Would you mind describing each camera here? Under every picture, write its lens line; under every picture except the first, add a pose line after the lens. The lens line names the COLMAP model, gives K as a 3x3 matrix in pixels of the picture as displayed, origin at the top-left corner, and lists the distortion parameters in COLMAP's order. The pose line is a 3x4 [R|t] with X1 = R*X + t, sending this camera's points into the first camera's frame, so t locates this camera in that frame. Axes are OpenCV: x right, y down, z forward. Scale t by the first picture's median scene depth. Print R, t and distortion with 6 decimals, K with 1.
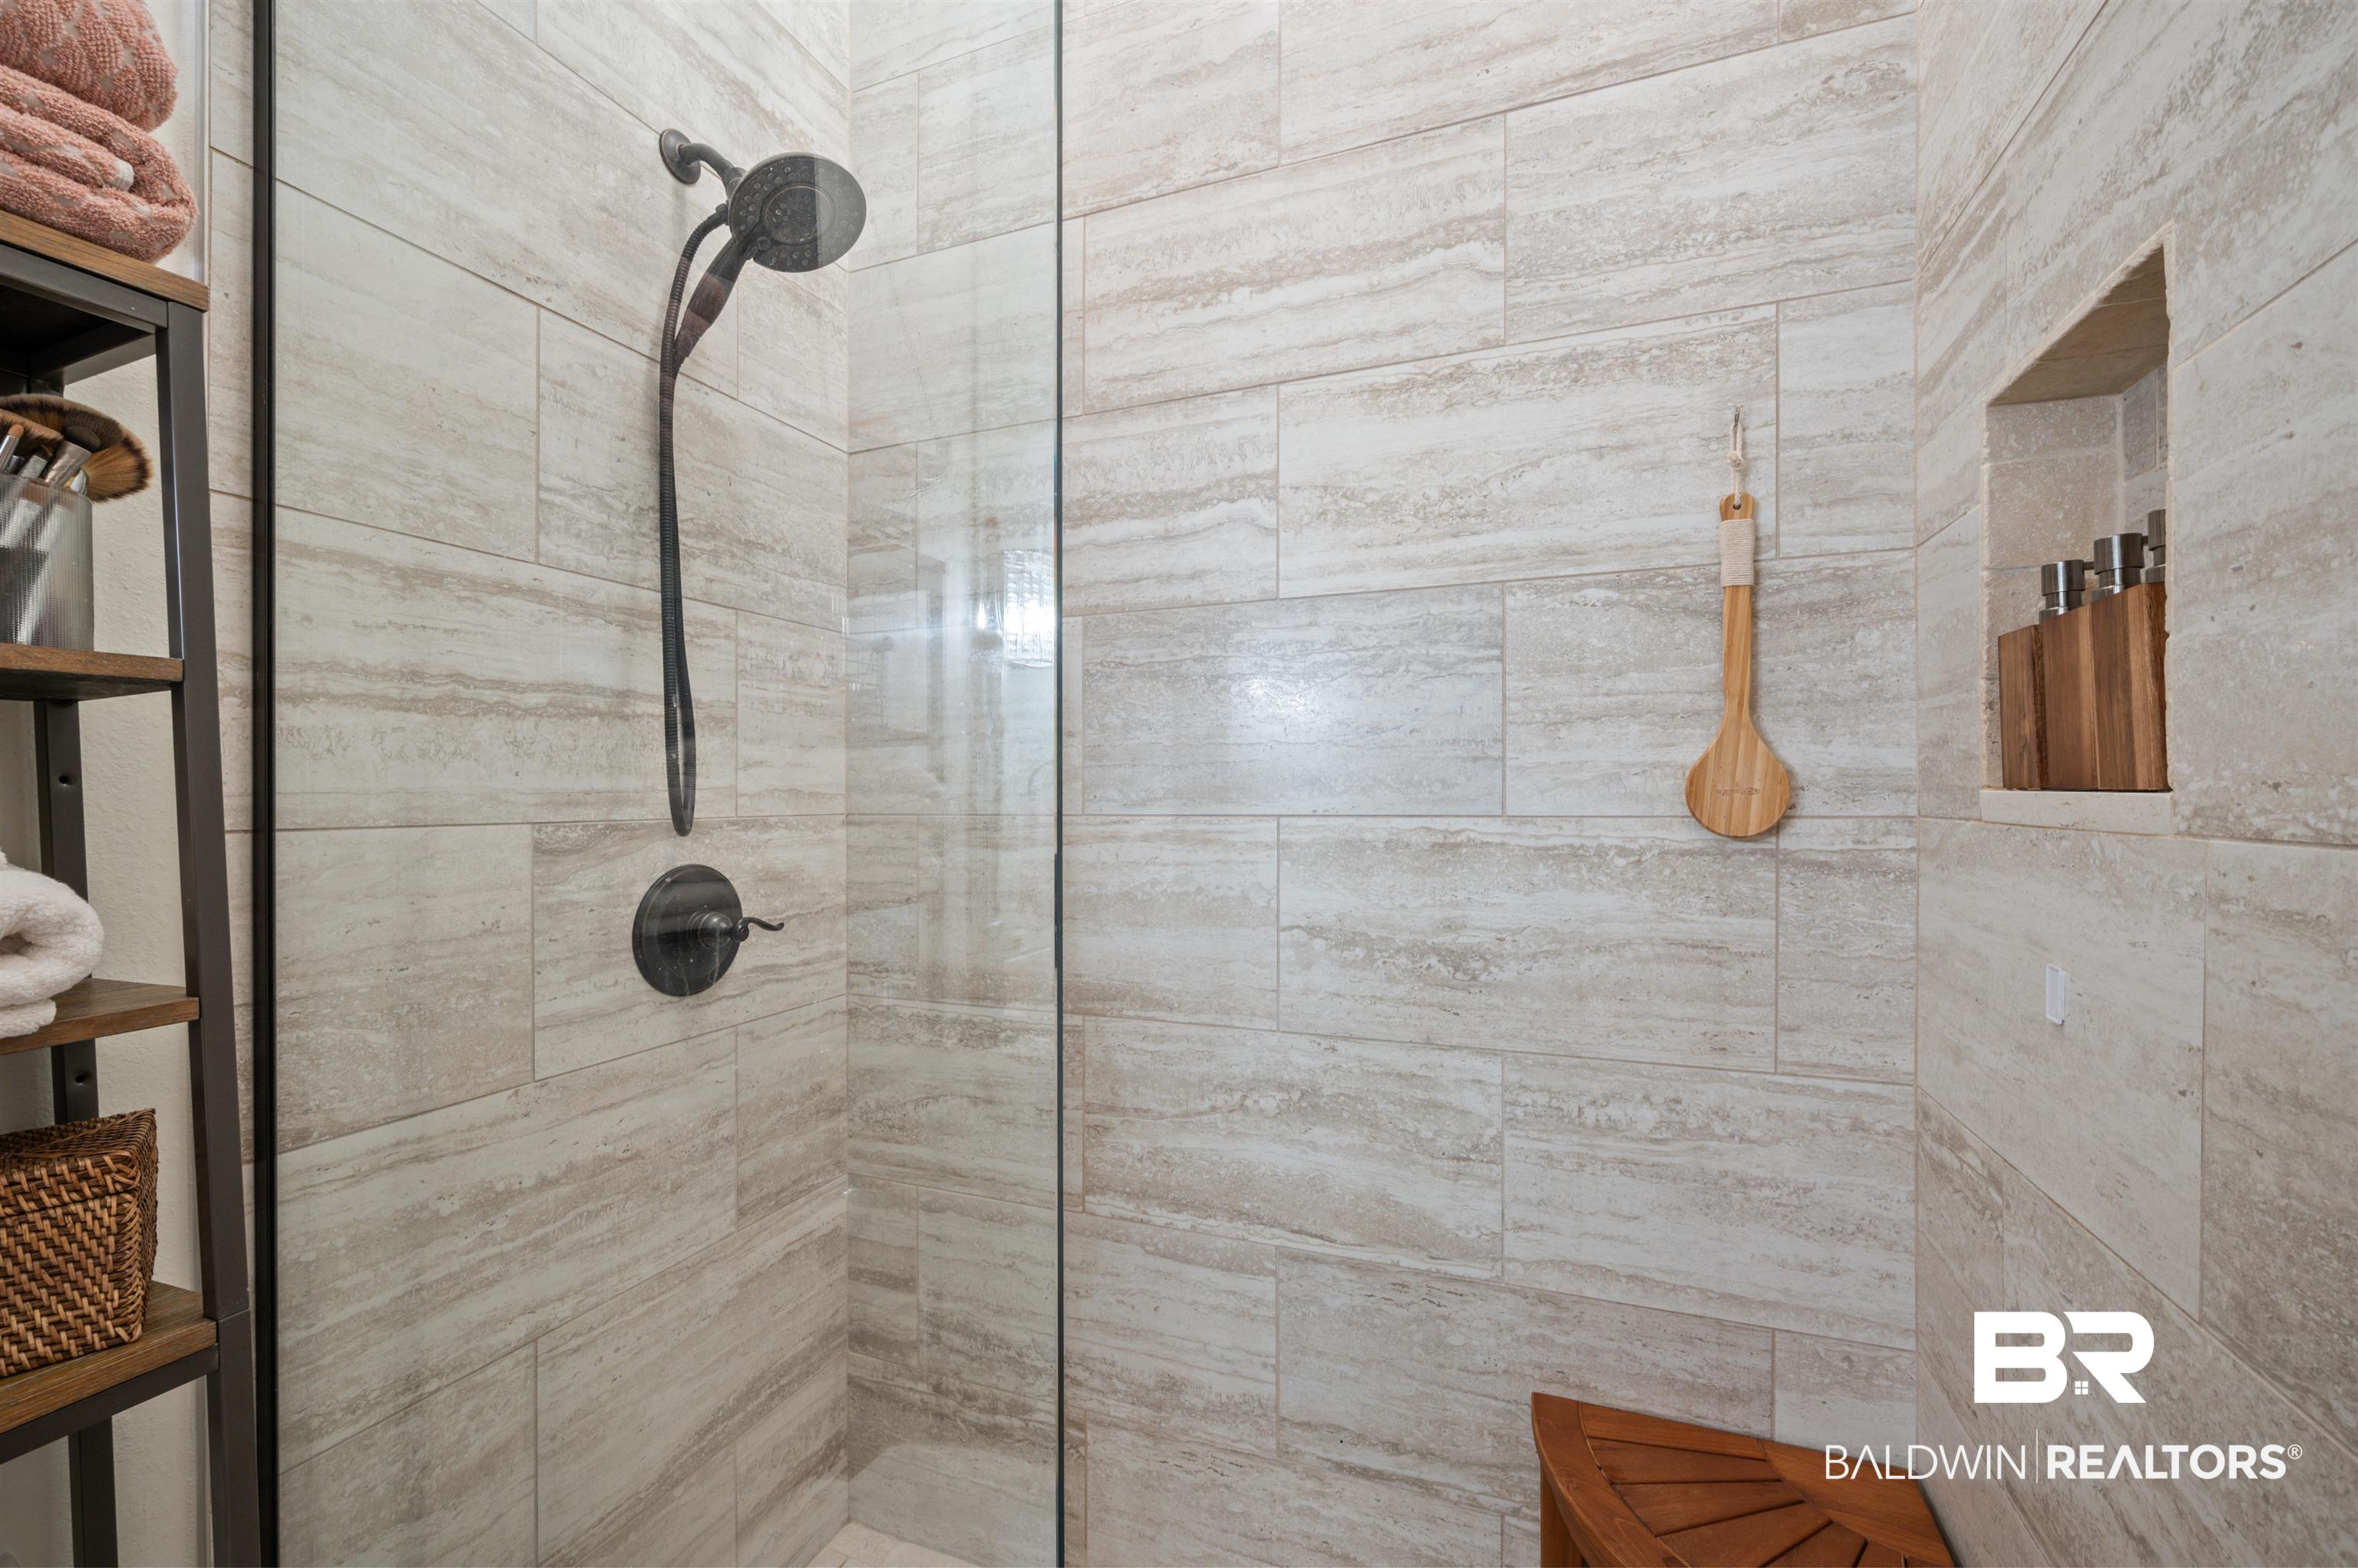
lens RADIAL K [[971.7, 0, 1177.4], [0, 971.7, 813.9], [0, 0, 1]] dist [-0.003140, -0.000218]
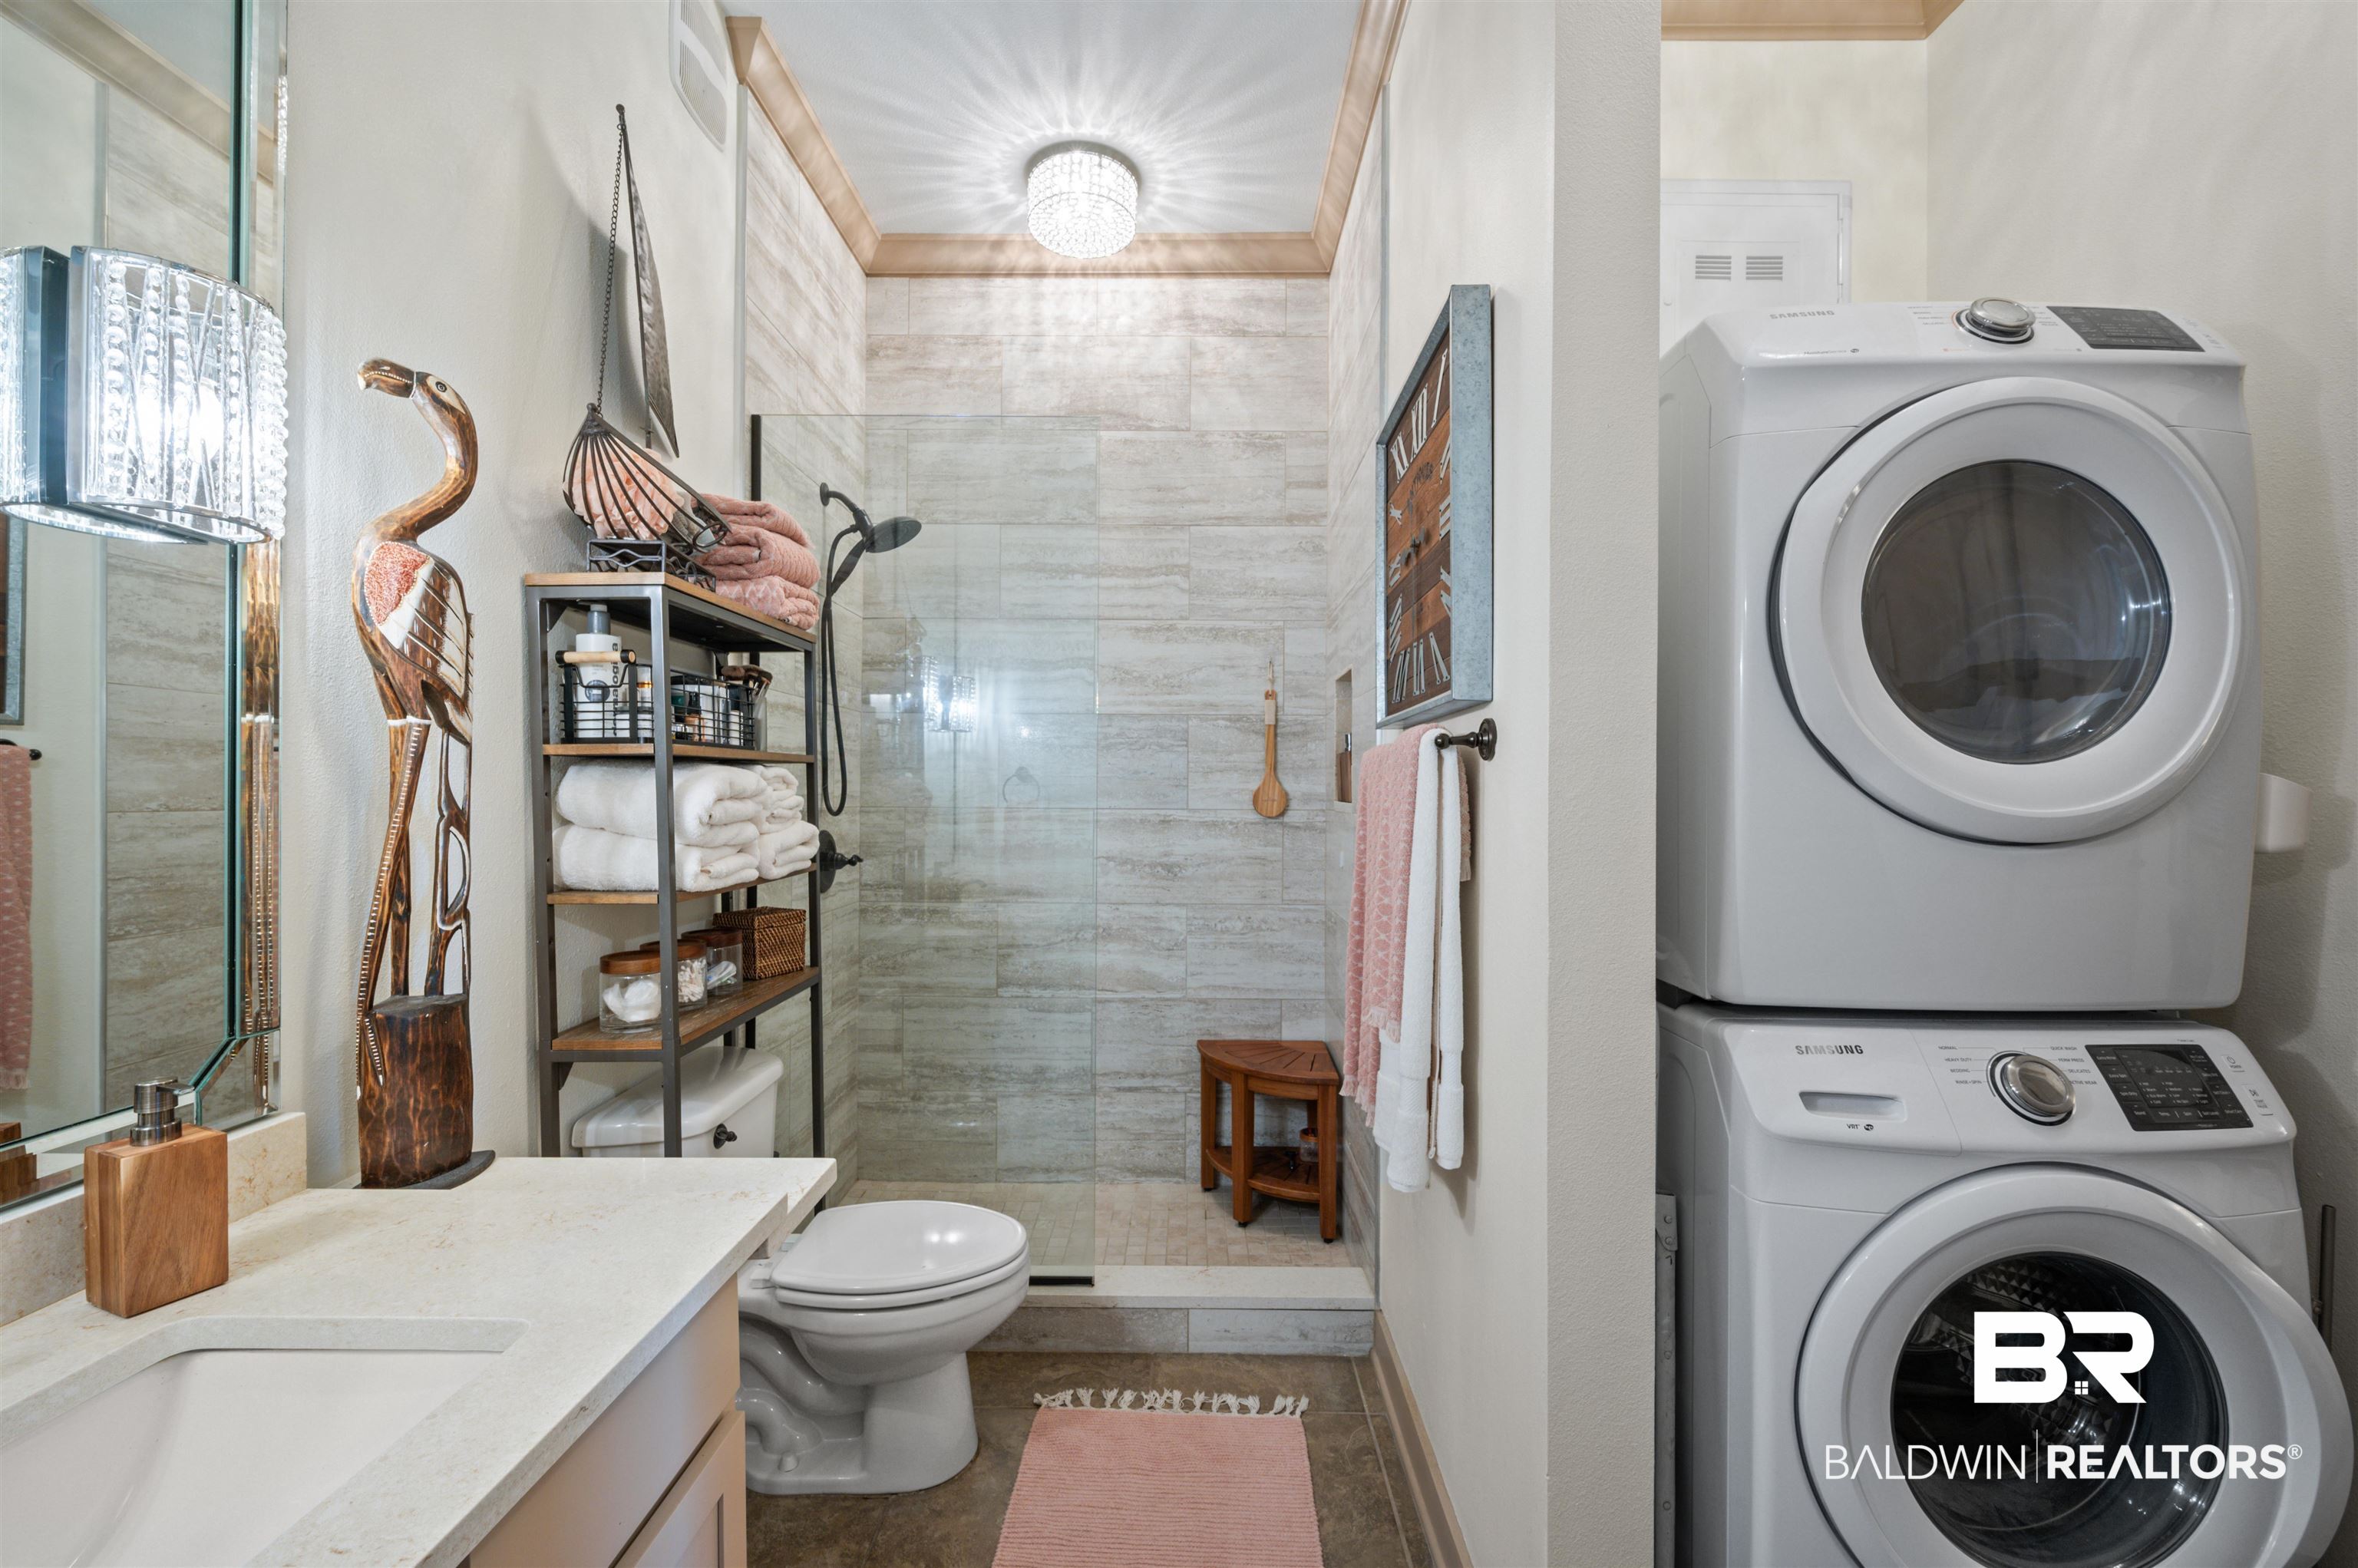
lens RADIAL K [[971.7, 0, 1182.3], [0, 971.7, 789.4], [0, 0, 1]] dist [-0.003140, -0.000218]
pose [[0.933045, 0.011651, 0.359570, -0.556122], [-0.004946, 0.999796, -0.019562, 0.000443], [-0.359725, 0.016474, 0.932913, -1.280786]]
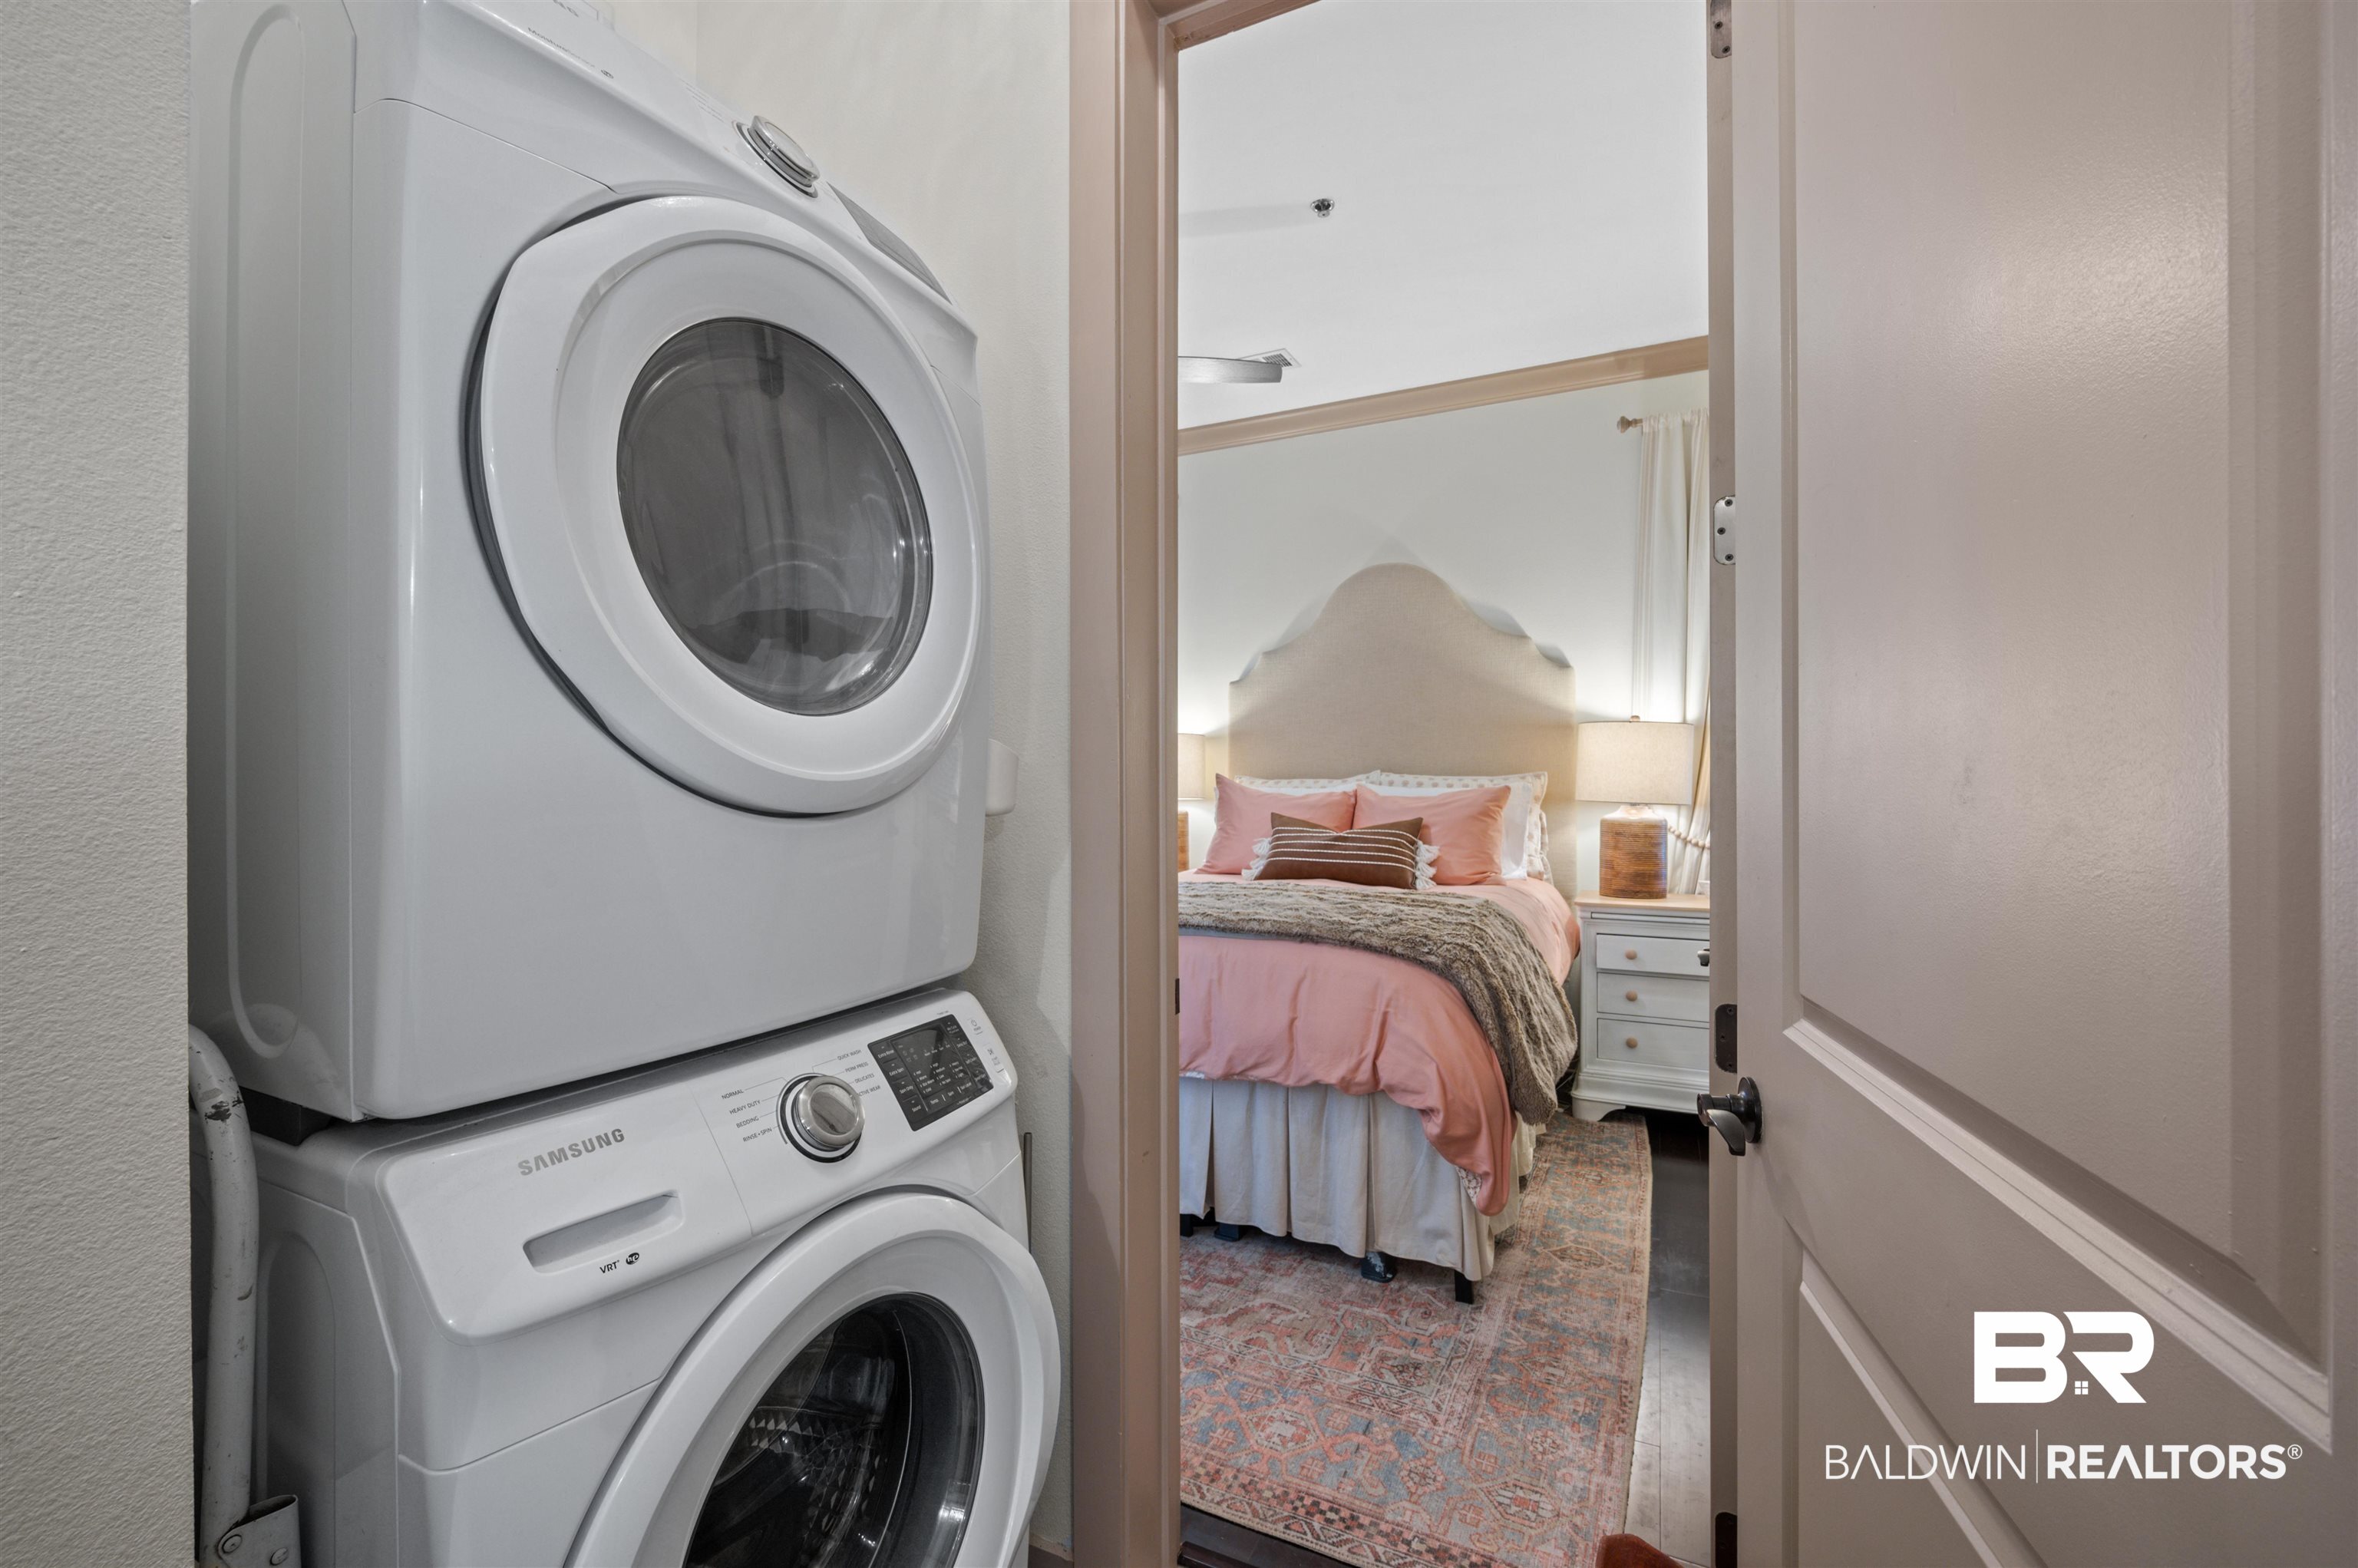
lens RADIAL K [[971.7, 0, 1176.8], [0, 971.7, 782.1], [0, 0, 1]] dist [-0.003140, -0.000218]
pose [[0.086213, 0.004922, 0.996265, -0.166118], [0.017619, 0.999824, -0.006464, 0.016095], [-0.996121, 0.018110, 0.086111, -1.032778]]
